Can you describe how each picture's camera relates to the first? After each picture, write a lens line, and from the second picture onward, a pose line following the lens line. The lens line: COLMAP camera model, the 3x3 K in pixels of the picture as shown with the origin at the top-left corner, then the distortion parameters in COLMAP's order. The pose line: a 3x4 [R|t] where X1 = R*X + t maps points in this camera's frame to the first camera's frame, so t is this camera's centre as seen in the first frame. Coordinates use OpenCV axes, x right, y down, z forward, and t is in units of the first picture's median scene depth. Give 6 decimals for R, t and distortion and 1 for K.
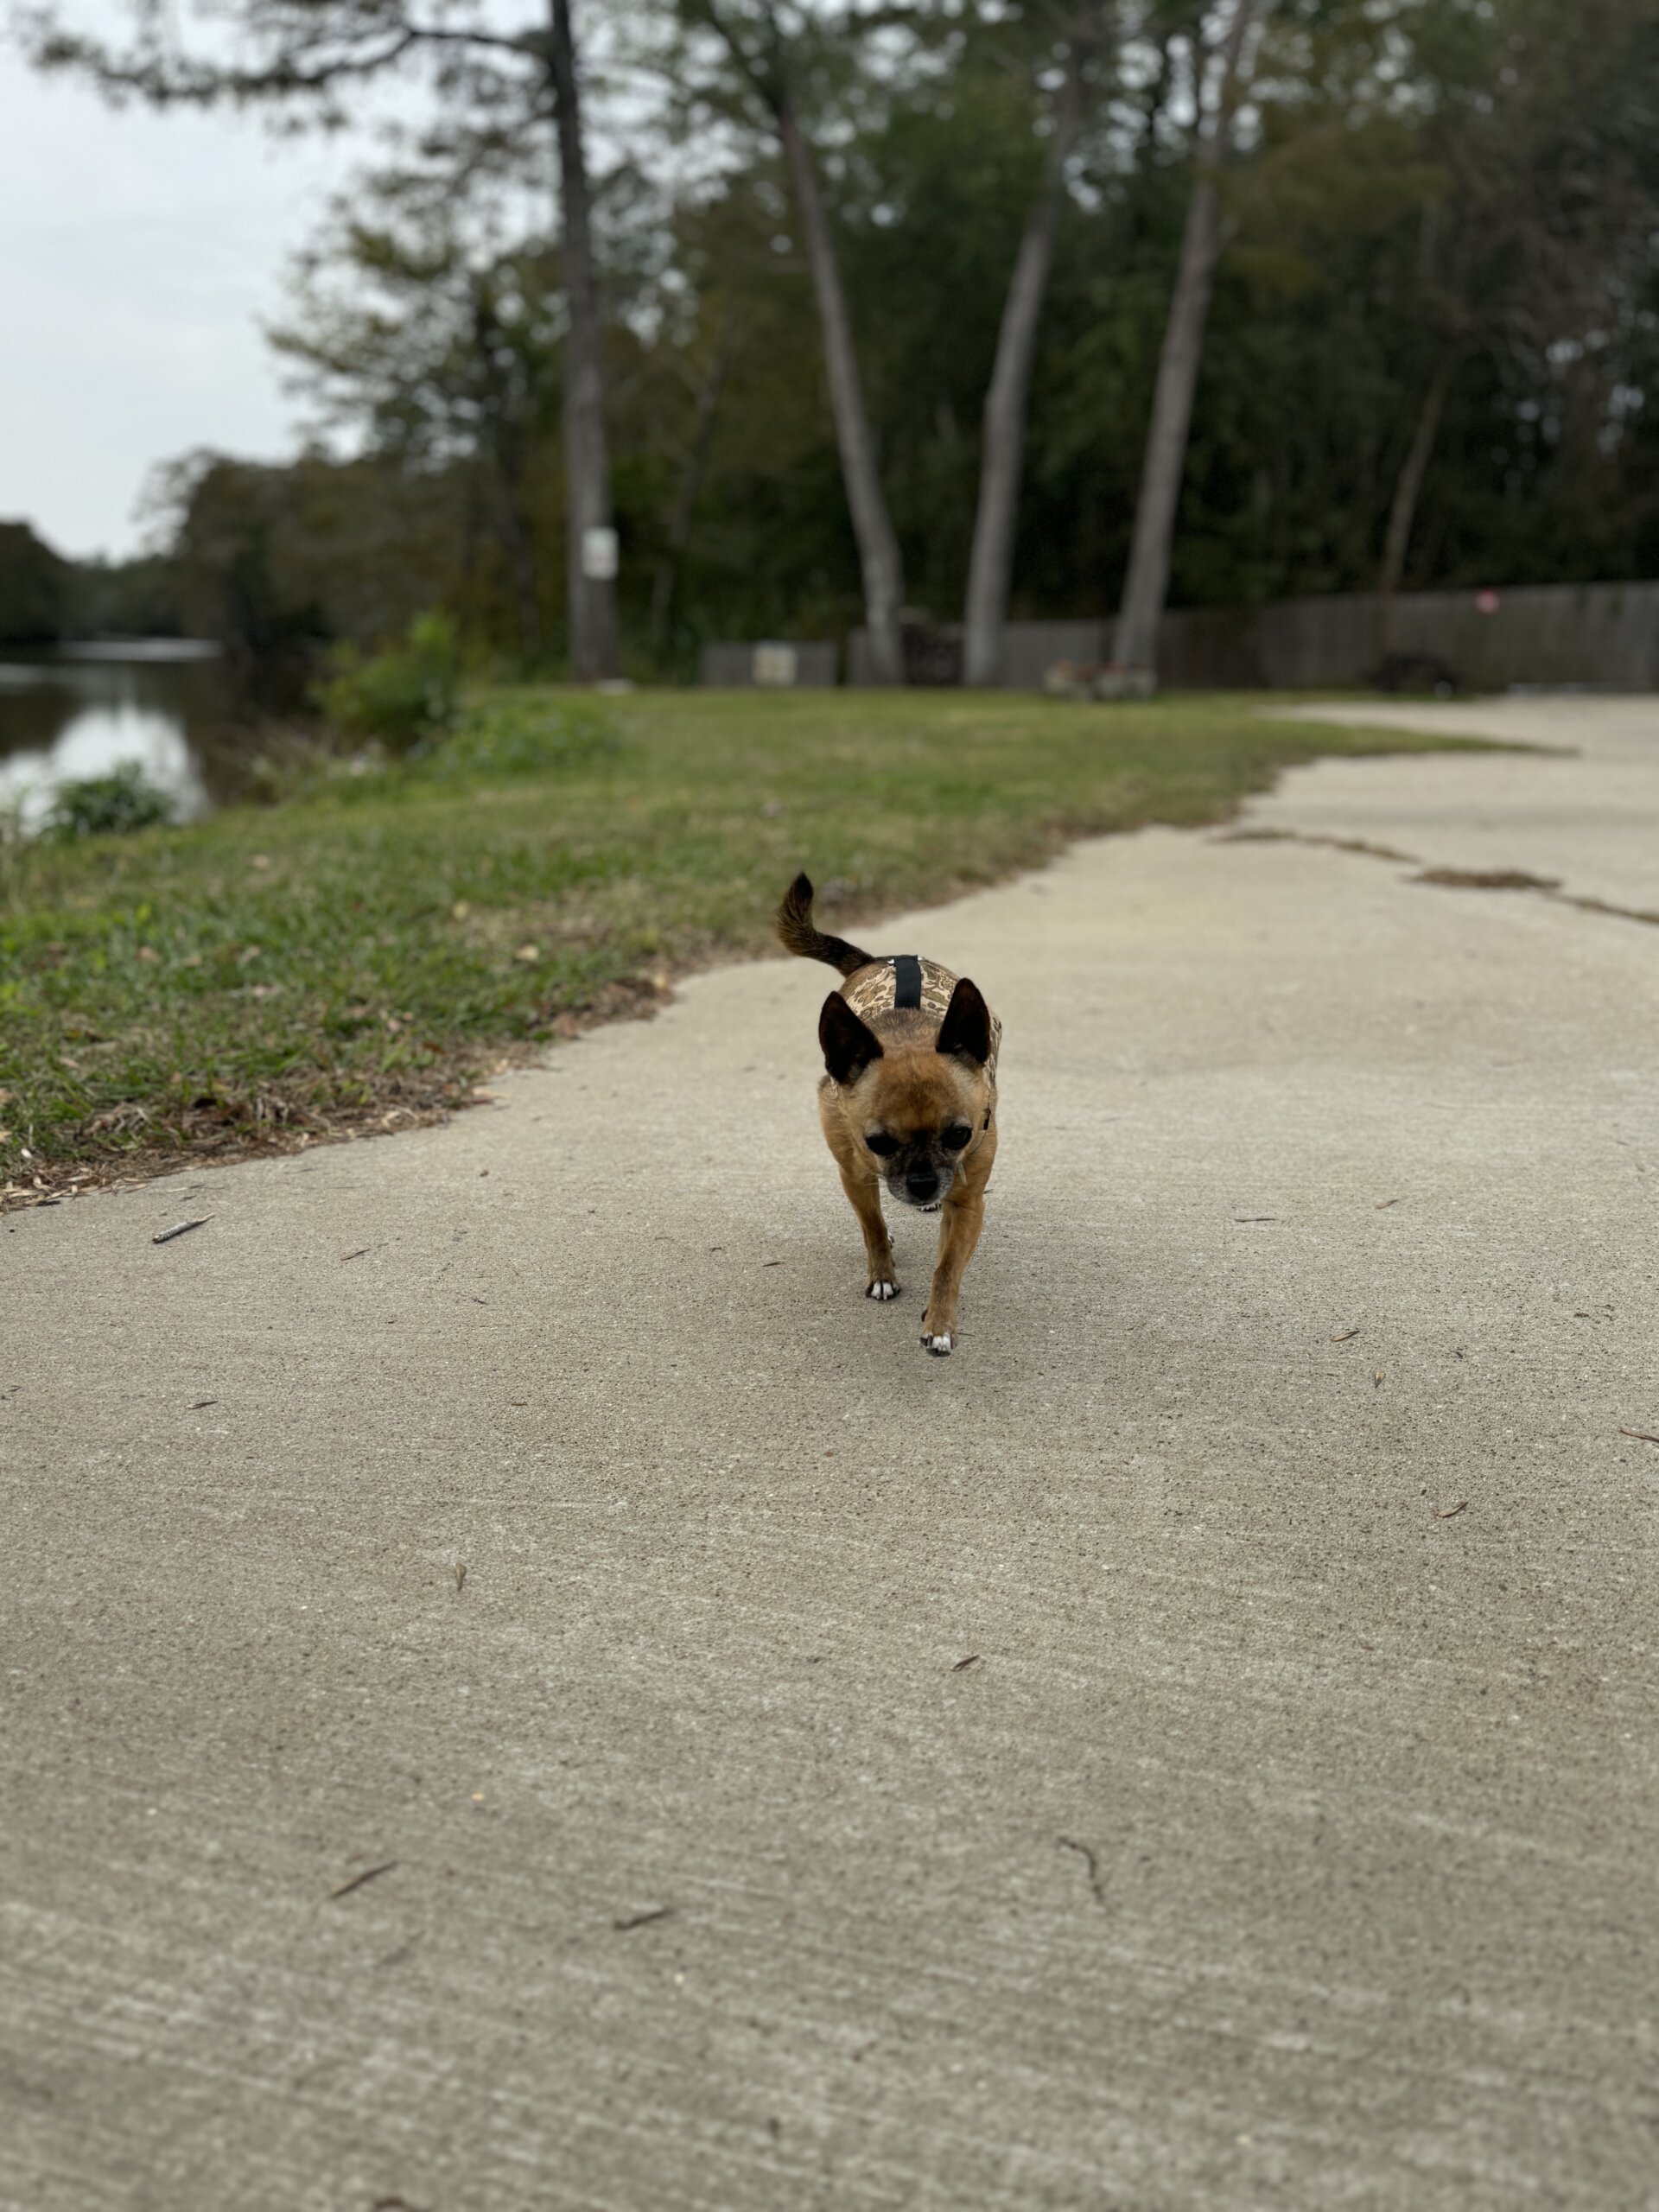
lens RADIAL K [[1611.1, 0, 829.5], [0, 1611.1, 1106.0], [0, 0, 1]] dist [0.004896, -0.004141]
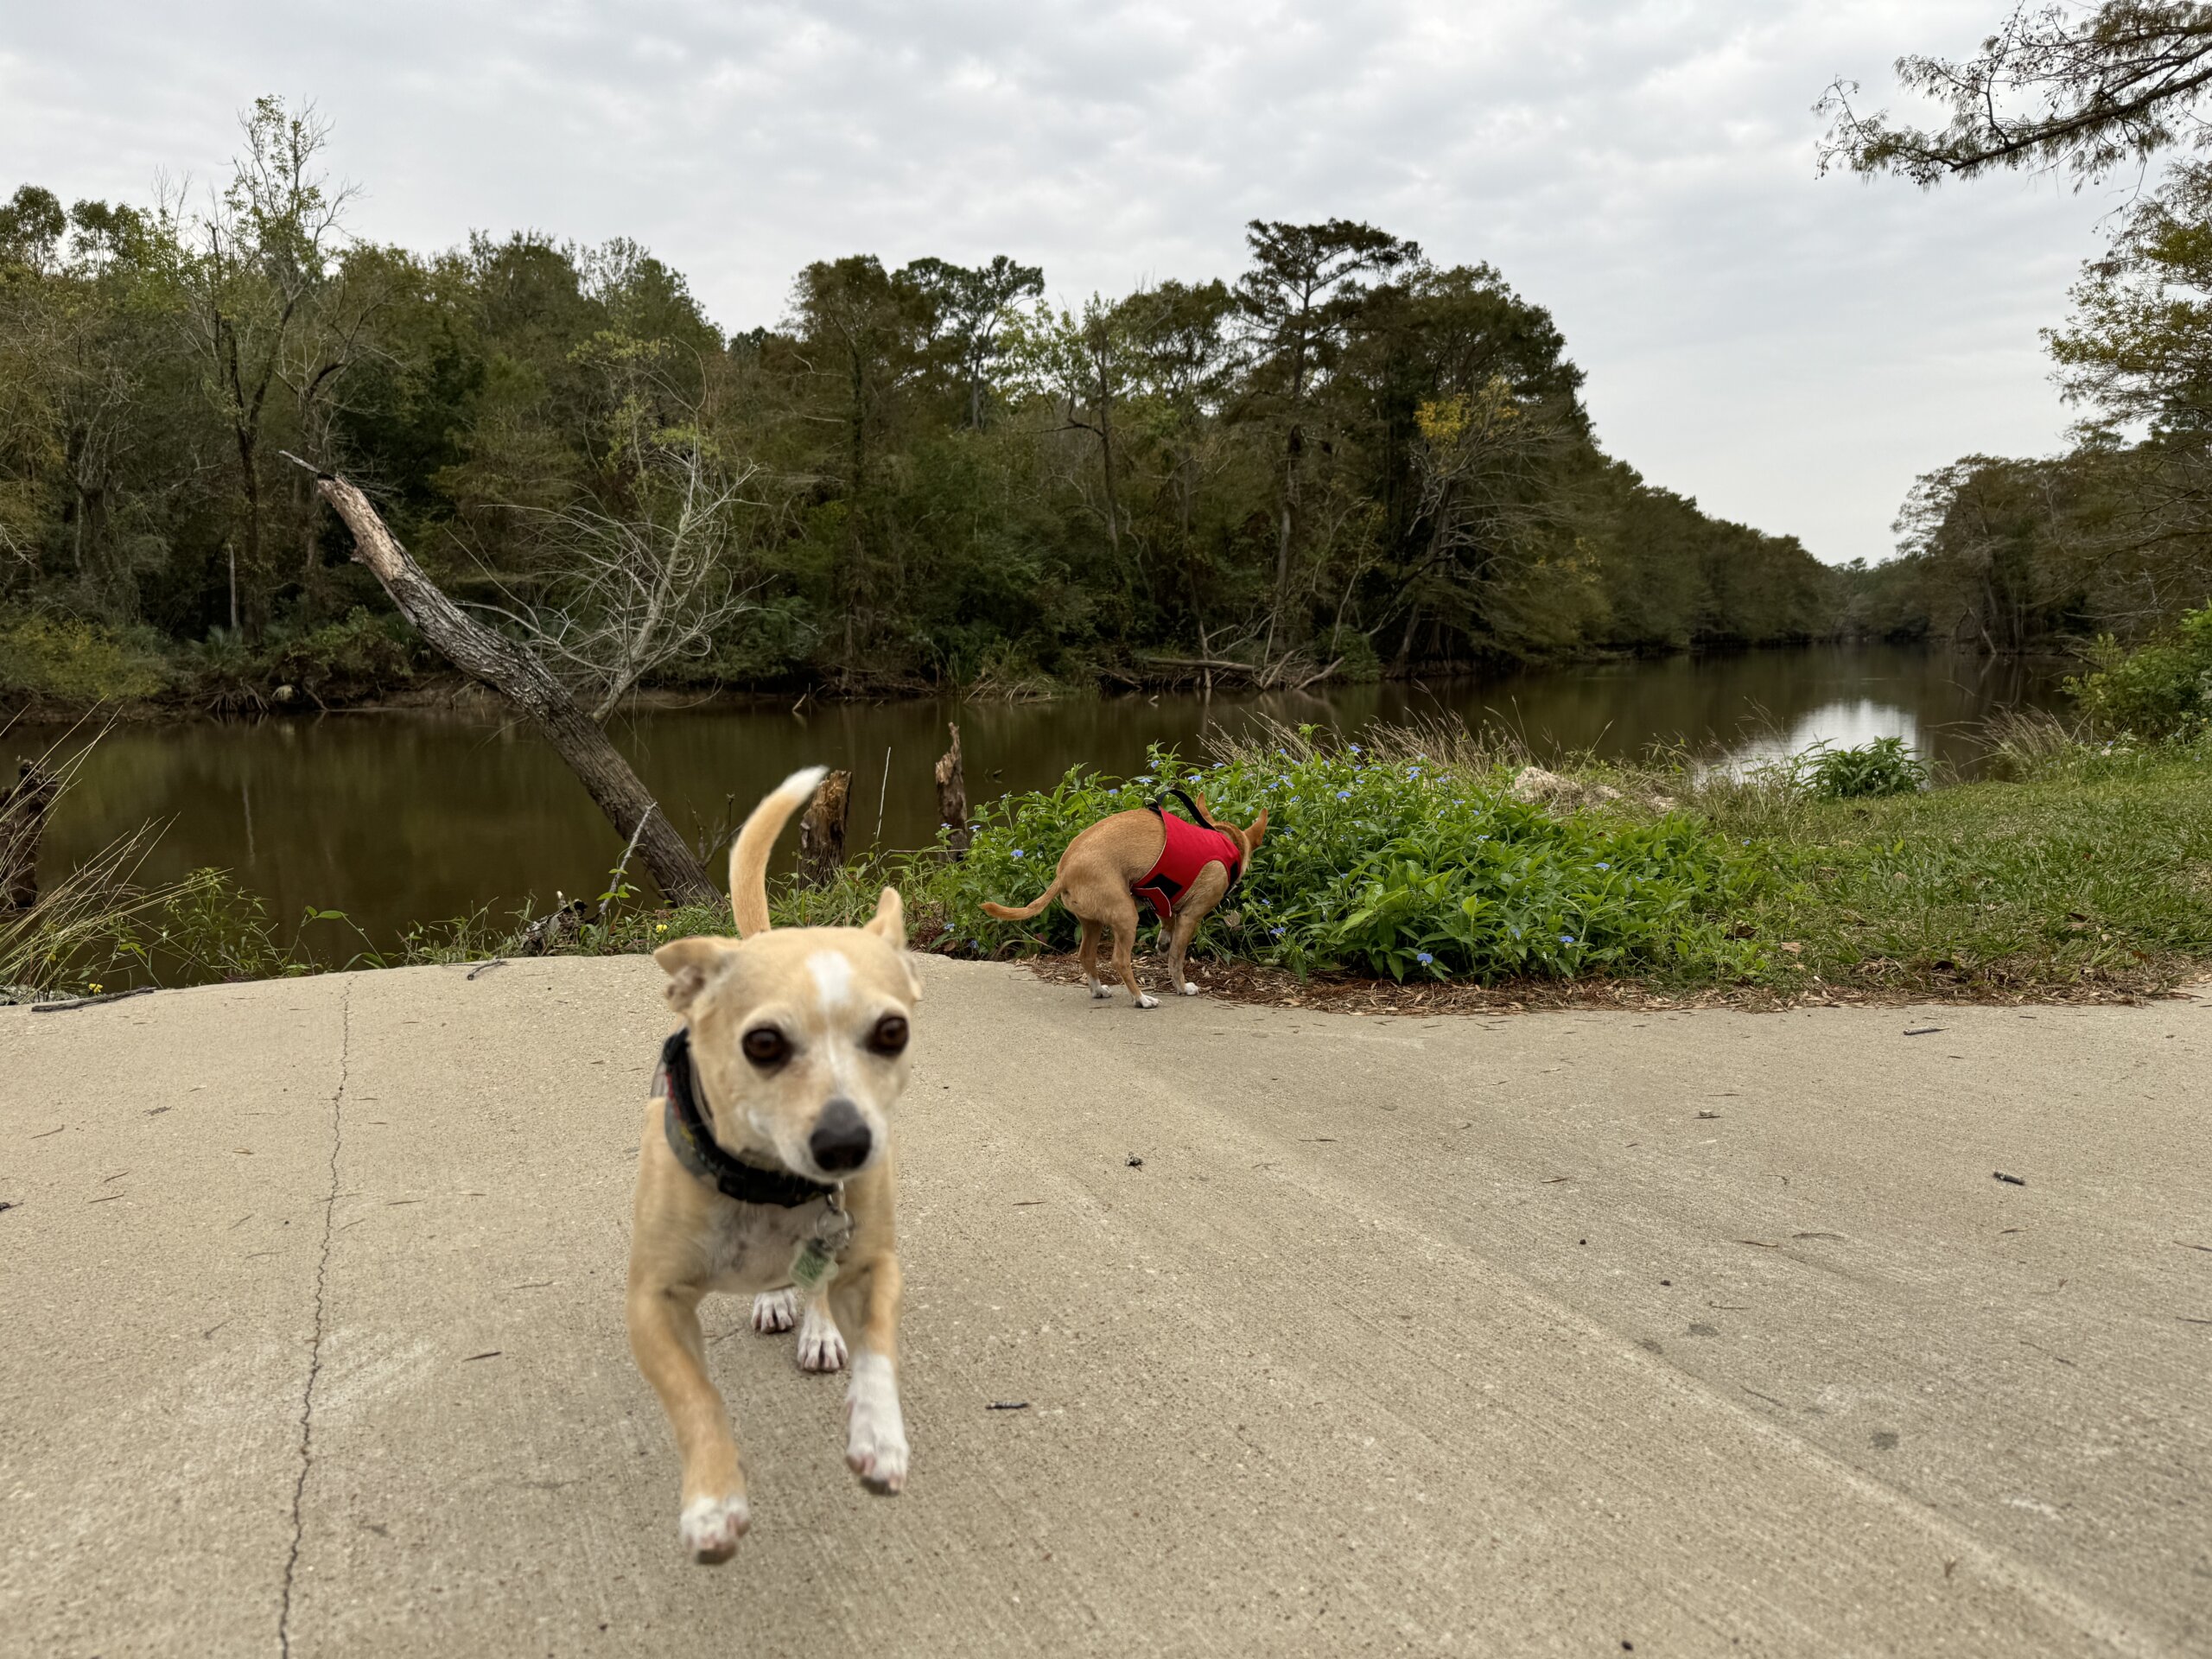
lens RADIAL K [[1551.3, 0, 1098.5], [0, 1551.3, 802.5], [0, 0, 1]] dist [0.041277, -0.039187]
pose [[0.657795, 0.038081, -0.752234, 0.065624], [-0.171145, 0.980154, -0.100040, 0.053283], [0.733495, 0.194547, 0.651258, -0.201733]]
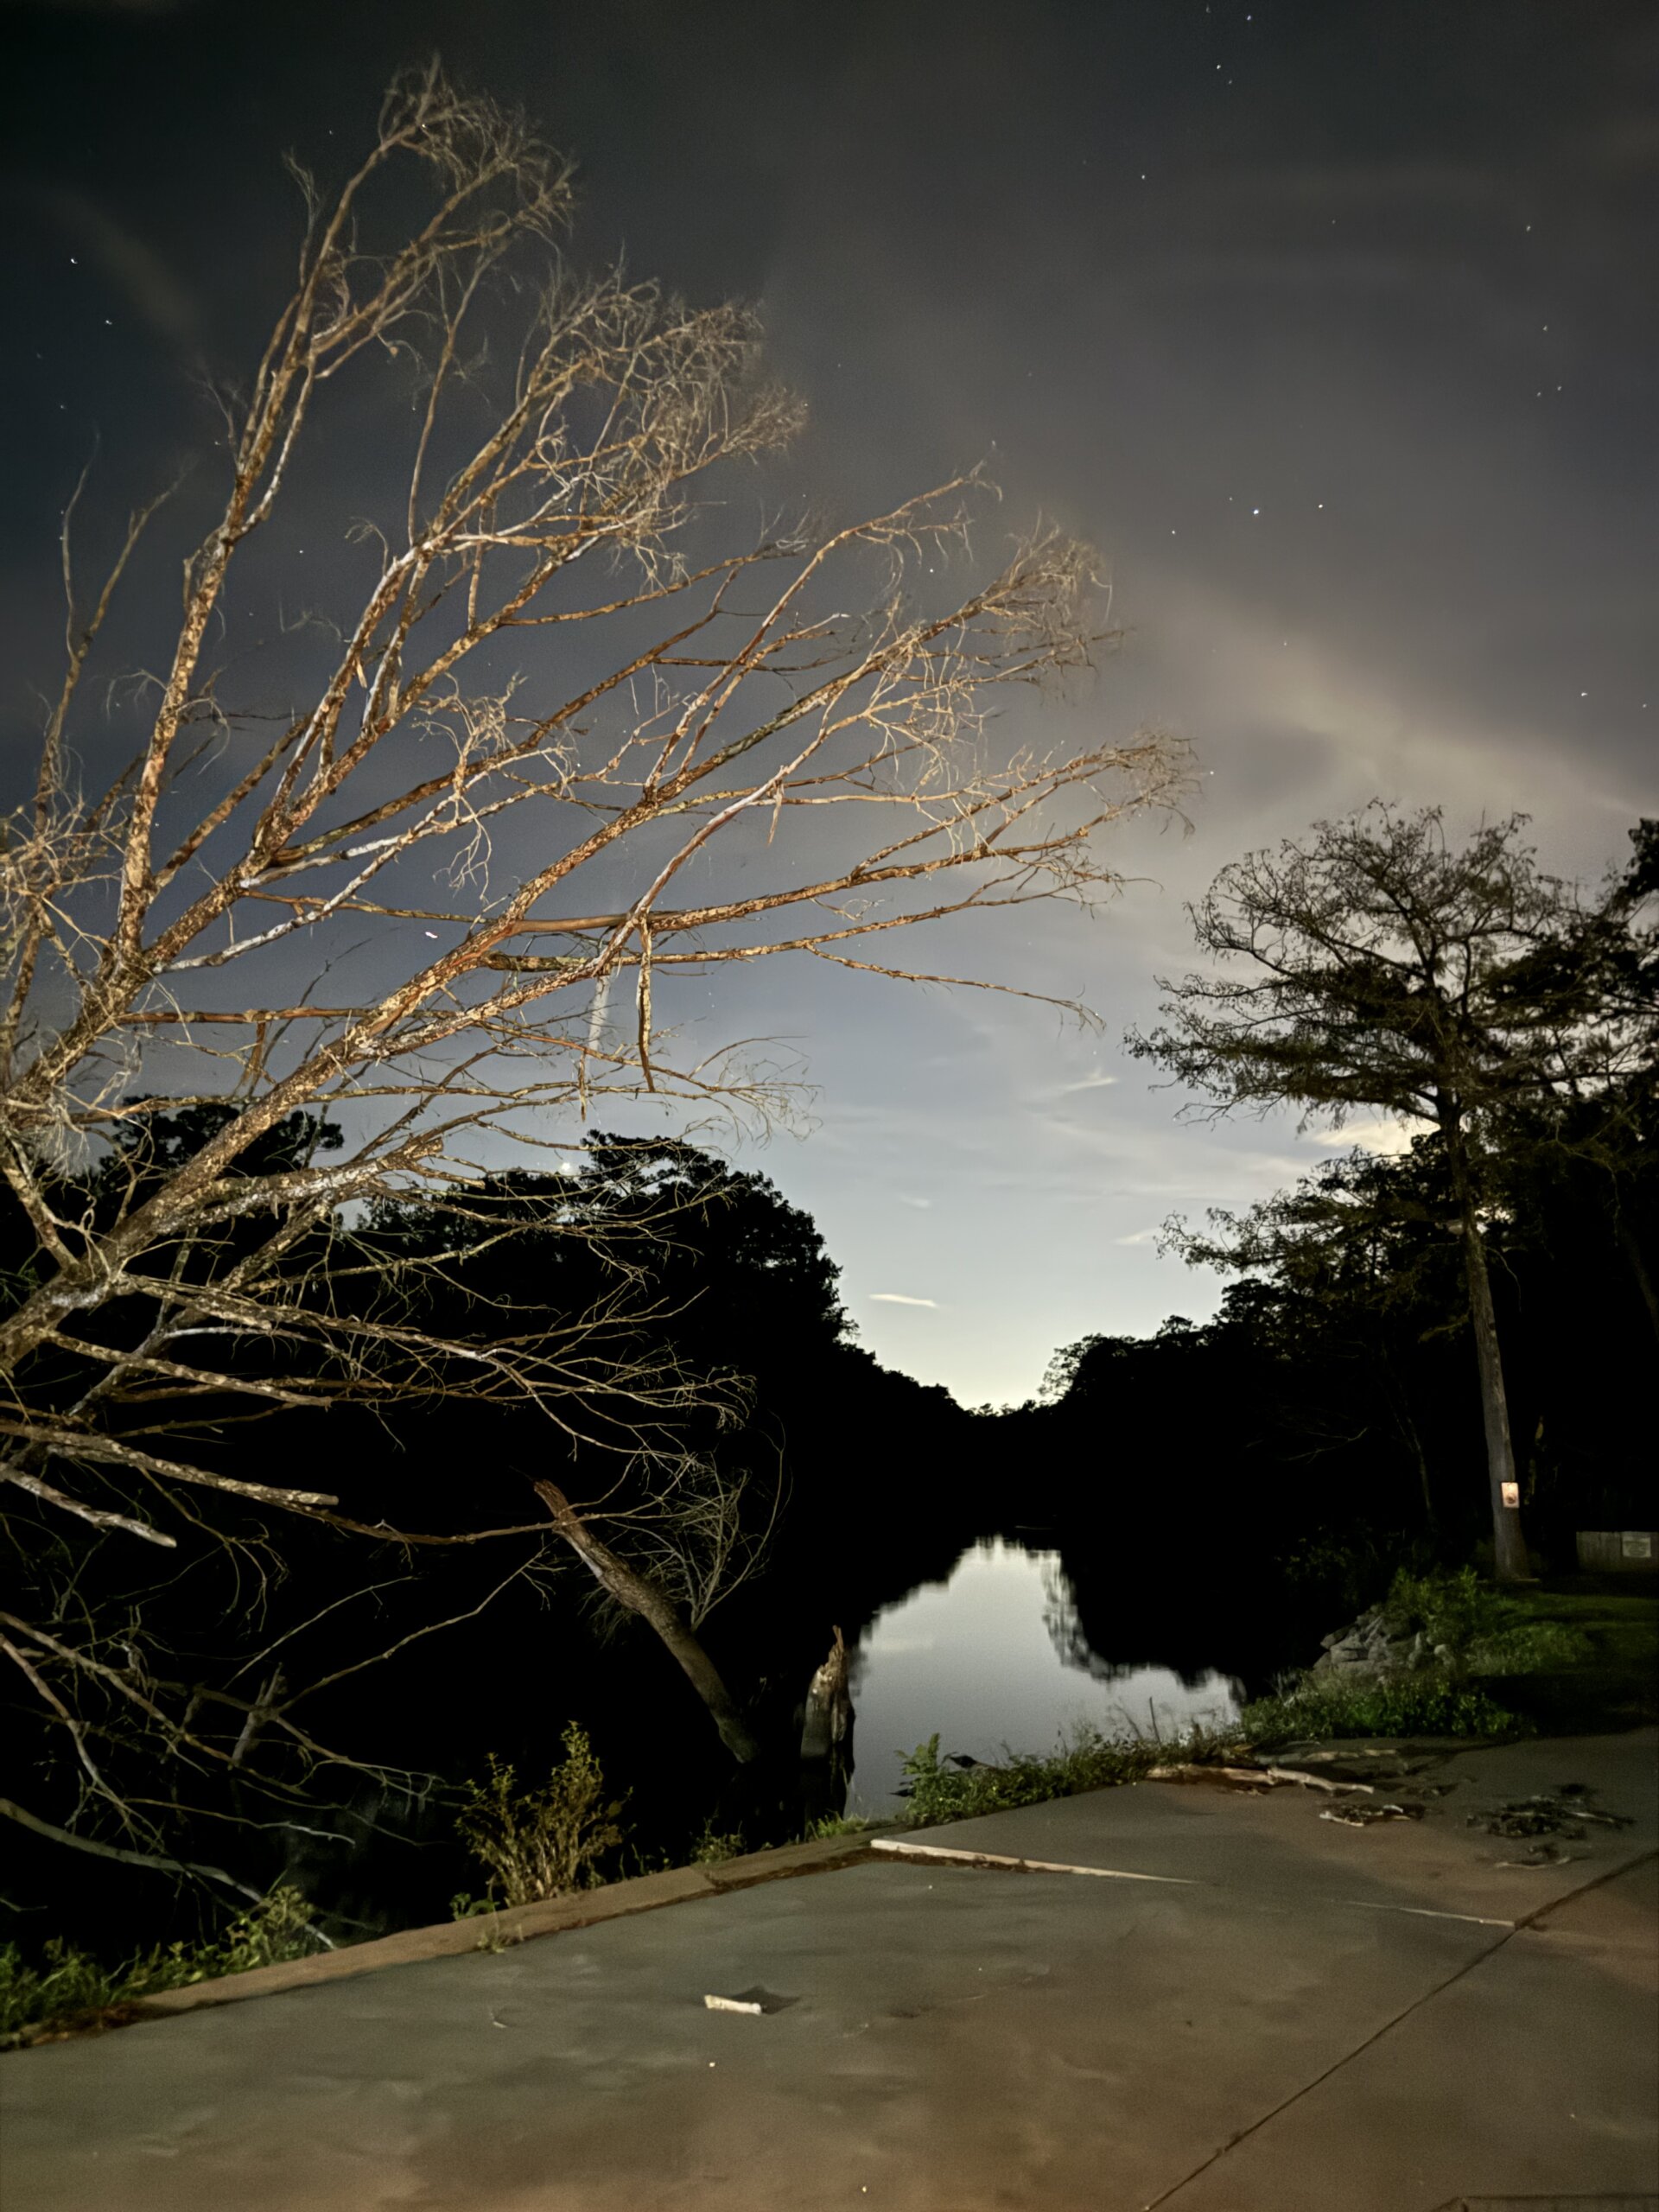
lens RADIAL K [[1551.3, 0, 829.5], [0, 1551.3, 1106.0], [0, 0, 1]] dist [0.041277, -0.039187]
pose [[0.880306, -0.127738, -0.456885, 0.064206], [-0.111830, 0.880053, -0.461519, 0.443274], [0.461037, 0.457372, 0.760432, -2.806479]]
